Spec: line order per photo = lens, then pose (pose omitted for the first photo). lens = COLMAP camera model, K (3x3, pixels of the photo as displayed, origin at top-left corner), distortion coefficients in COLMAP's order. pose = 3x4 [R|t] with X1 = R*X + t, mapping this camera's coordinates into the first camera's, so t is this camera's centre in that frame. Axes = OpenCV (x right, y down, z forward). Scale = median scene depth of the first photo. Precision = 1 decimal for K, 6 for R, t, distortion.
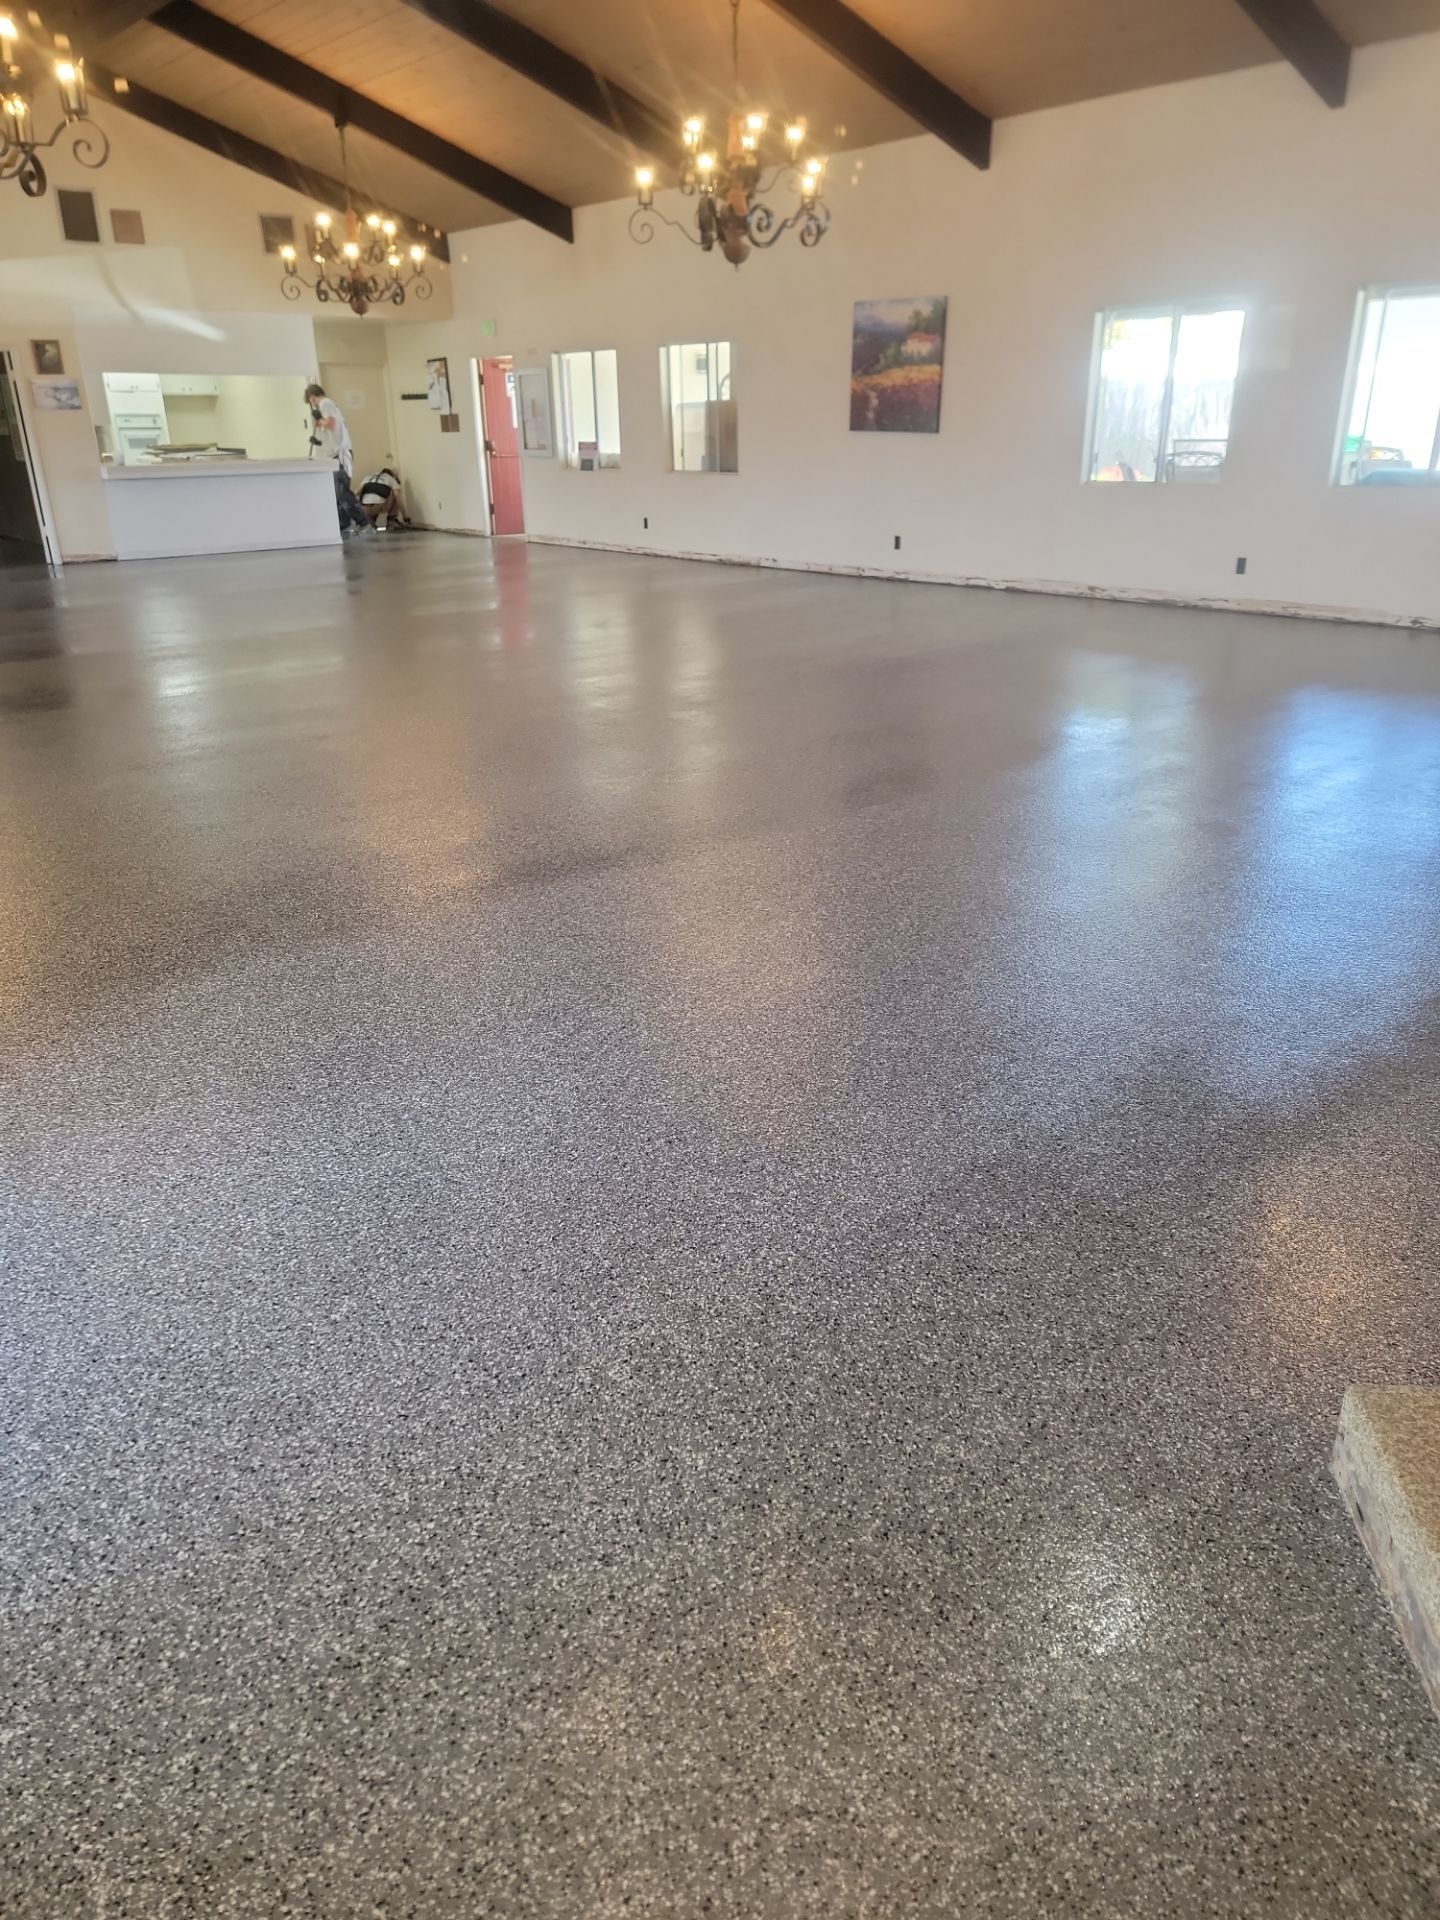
lens RADIAL K [[1290.1, 0, 720.0], [0, 1290.1, 960.0], [0, 0, 1]] dist [0.064994, -0.054047]
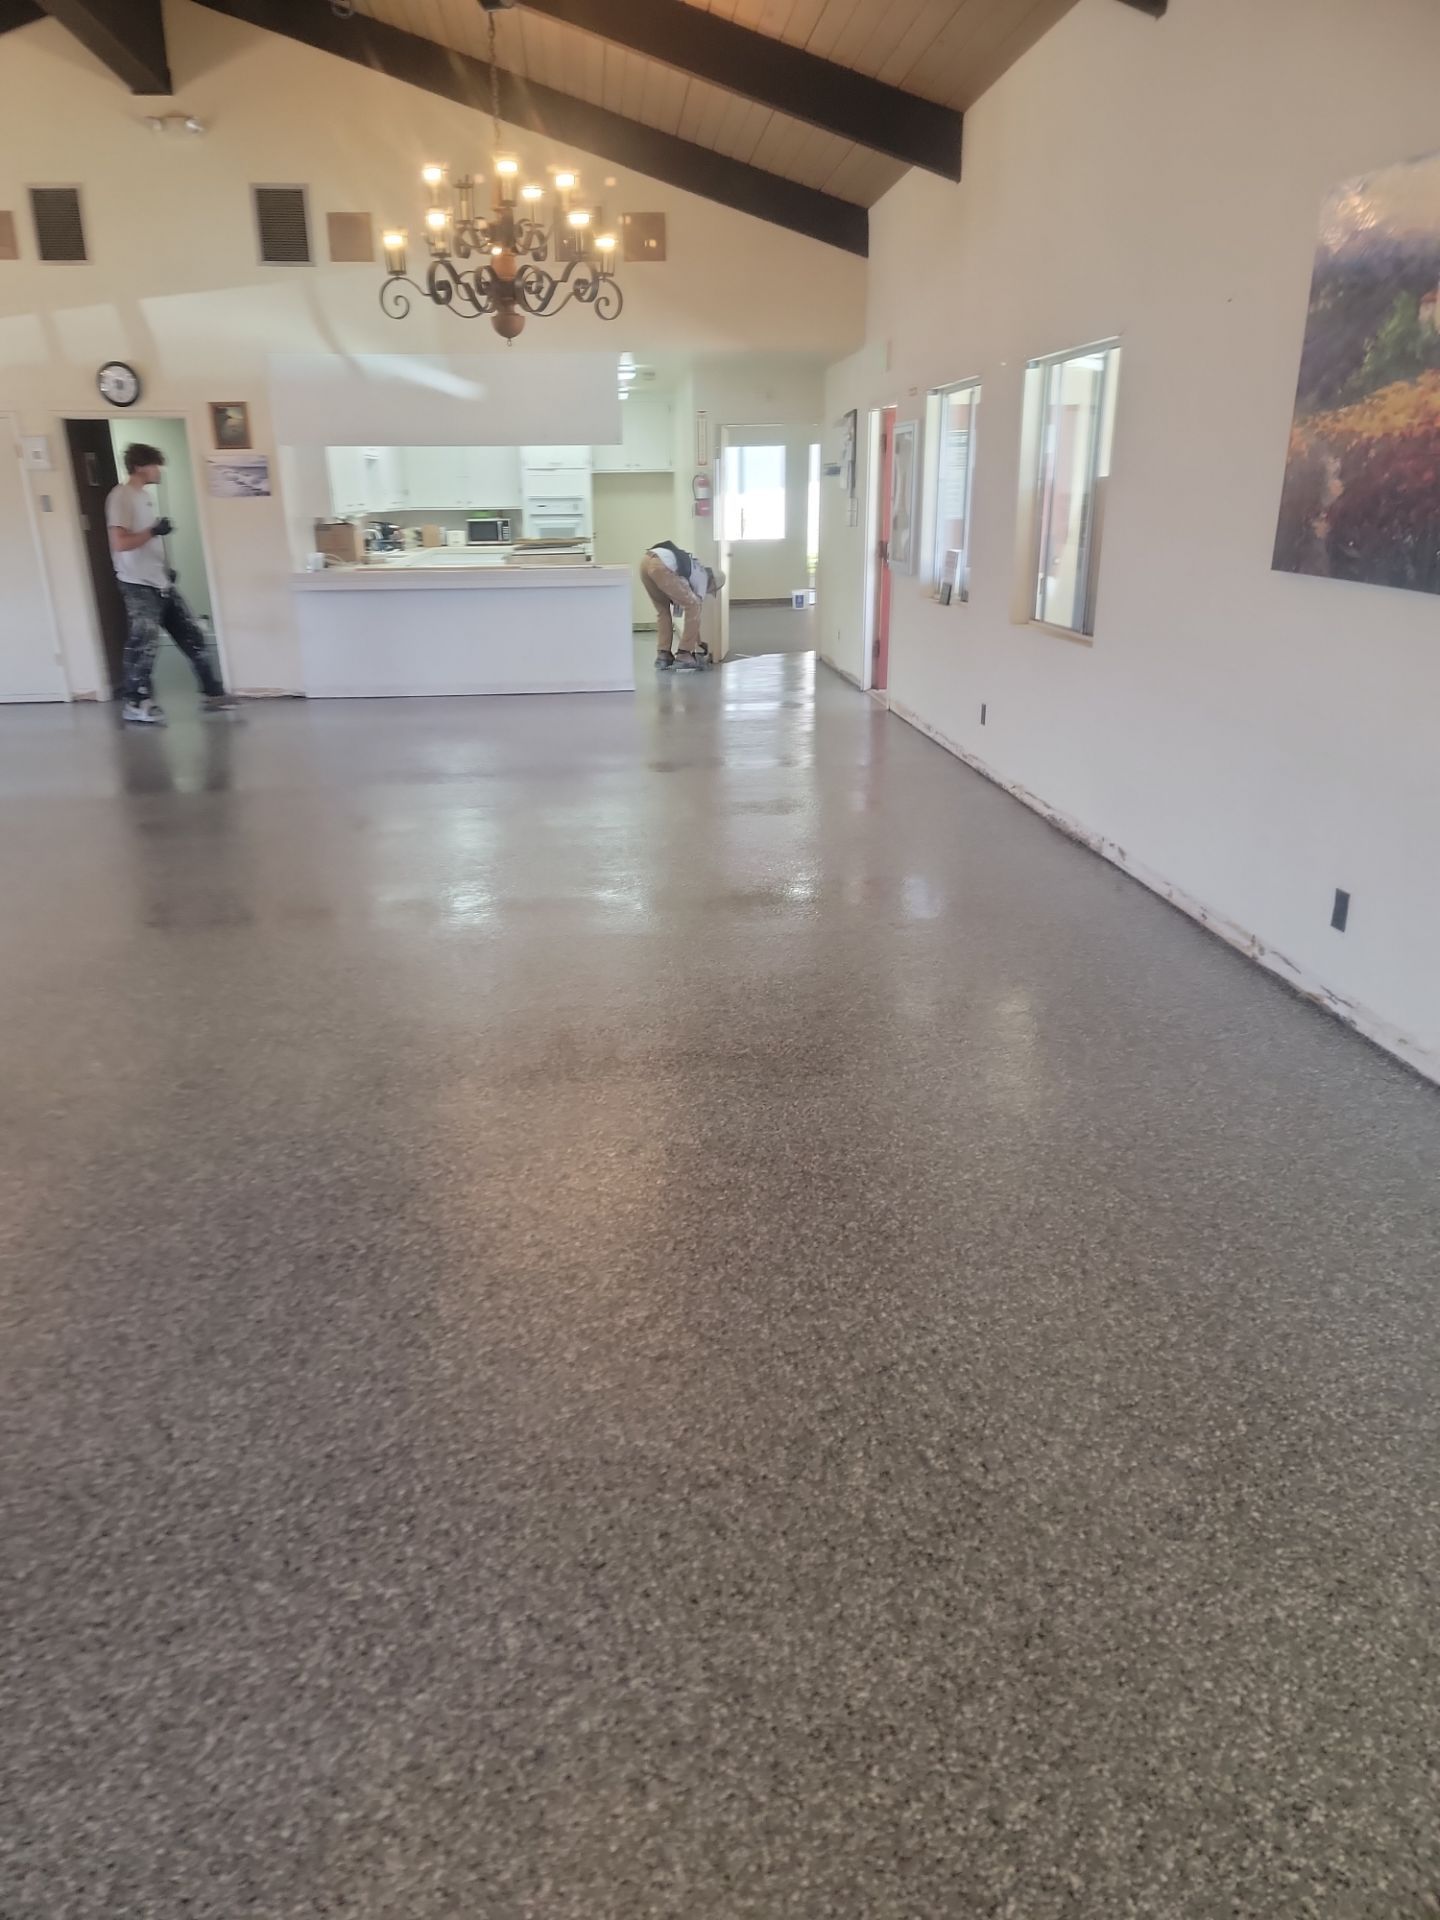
lens RADIAL K [[1290.1, 0, 720.0], [0, 1290.1, 960.0], [0, 0, 1]] dist [0.064994, -0.054047]
pose [[0.800361, 0.206989, -0.562652, 0.177814], [-0.230544, 0.972604, 0.029859, -0.253919], [0.553418, 0.105818, 0.826154, 0.580134]]
